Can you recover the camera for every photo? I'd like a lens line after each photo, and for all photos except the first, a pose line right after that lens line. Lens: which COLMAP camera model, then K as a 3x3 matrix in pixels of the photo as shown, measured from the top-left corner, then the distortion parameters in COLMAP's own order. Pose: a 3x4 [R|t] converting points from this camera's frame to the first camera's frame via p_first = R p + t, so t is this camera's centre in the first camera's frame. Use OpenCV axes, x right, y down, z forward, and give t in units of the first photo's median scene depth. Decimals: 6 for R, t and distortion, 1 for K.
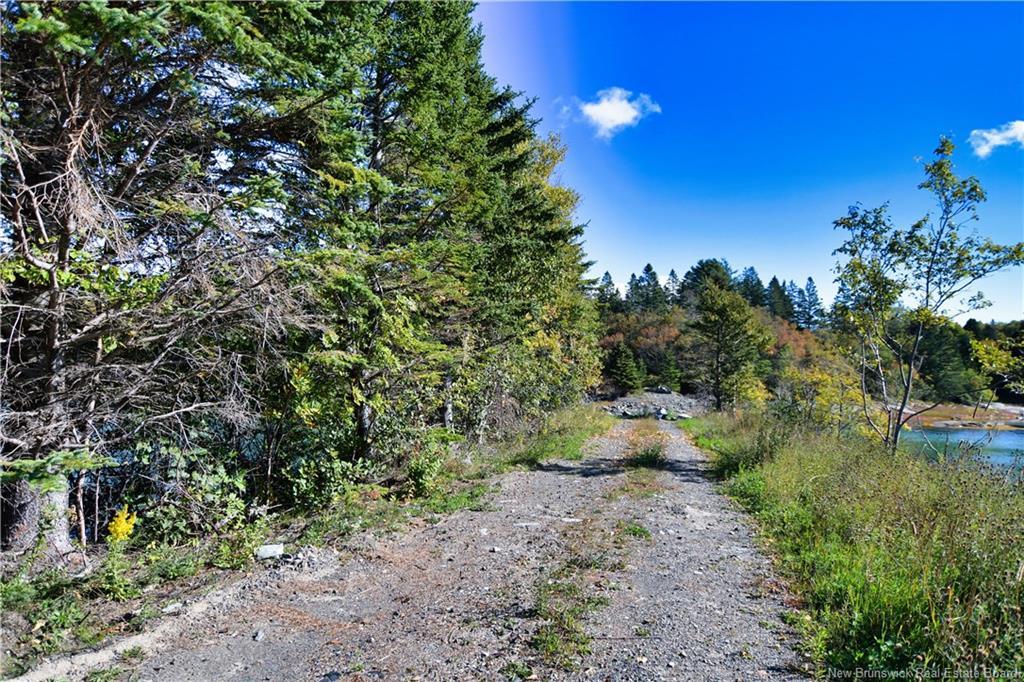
lens RADIAL K [[640.6, 0, 506.1], [0, 640.6, 349.5], [0, 0, 1]] dist [0.006214, -0.019564]
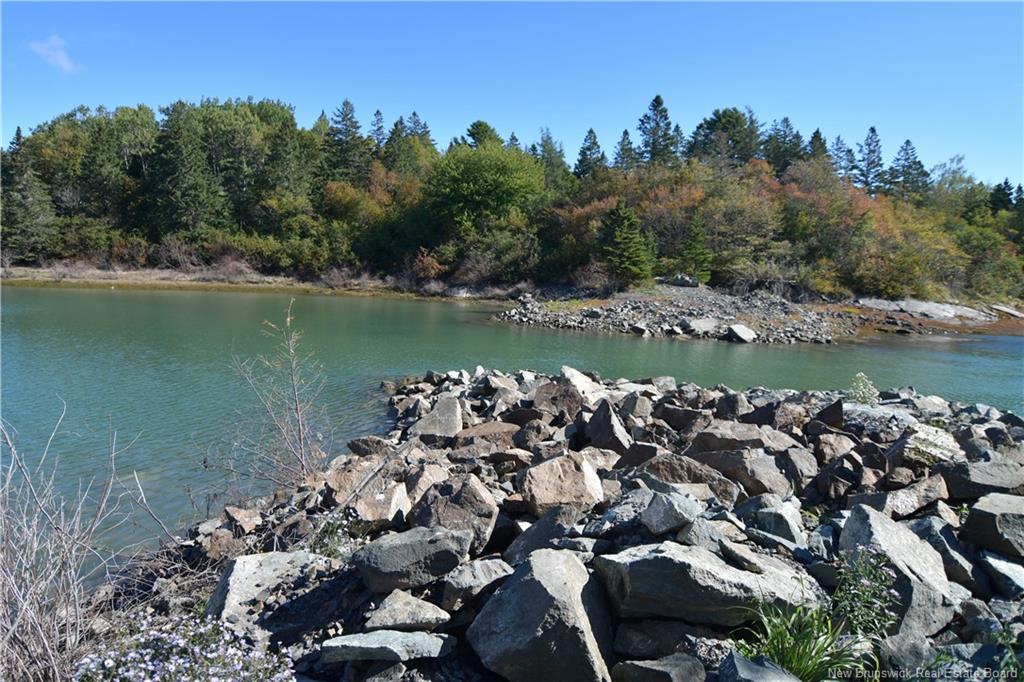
lens RADIAL K [[640.6, 0, 506.1], [0, 640.6, 349.5], [0, 0, 1]] dist [0.006214, -0.019564]
pose [[0.999102, 0.000485, 0.042373, 0.036615], [-0.007479, 0.986256, 0.165054, 0.023065], [-0.041710, -0.165222, 0.985374, 0.322538]]
